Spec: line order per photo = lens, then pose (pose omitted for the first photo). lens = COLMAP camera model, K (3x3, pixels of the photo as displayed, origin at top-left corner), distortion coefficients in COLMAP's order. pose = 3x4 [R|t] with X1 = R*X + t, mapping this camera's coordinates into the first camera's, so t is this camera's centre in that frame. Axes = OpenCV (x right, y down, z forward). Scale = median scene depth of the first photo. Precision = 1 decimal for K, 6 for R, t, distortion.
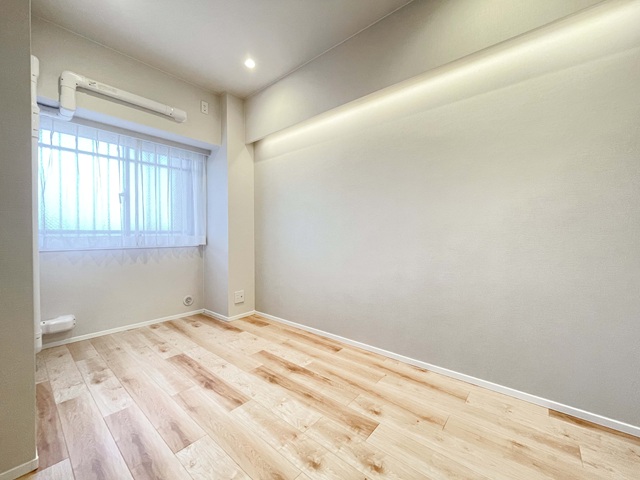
lens RADIAL K [[261.4, 0, 320.0], [0, 261.4, 240.0], [0, 0, 1]] dist [-0.000776, -0.000451]
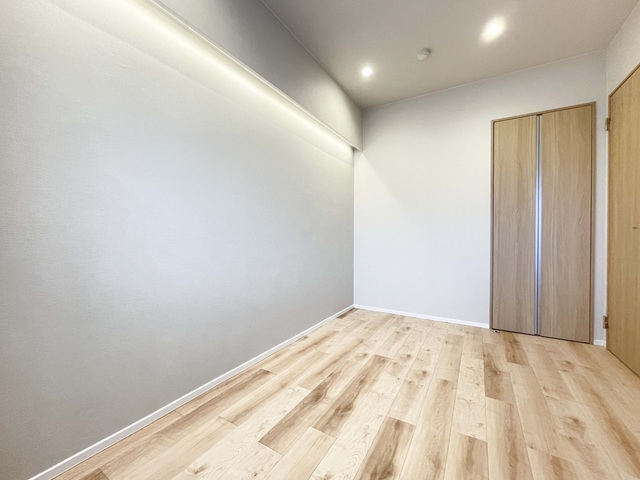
lens RADIAL K [[261.4, 0, 320.0], [0, 261.4, 240.0], [0, 0, 1]] dist [-0.000776, -0.000451]
pose [[-0.157016, -0.009358, 0.987552, -1.022766], [0.013309, 0.999844, 0.011590, -0.009416], [-0.987506, 0.014963, -0.156867, 1.254348]]
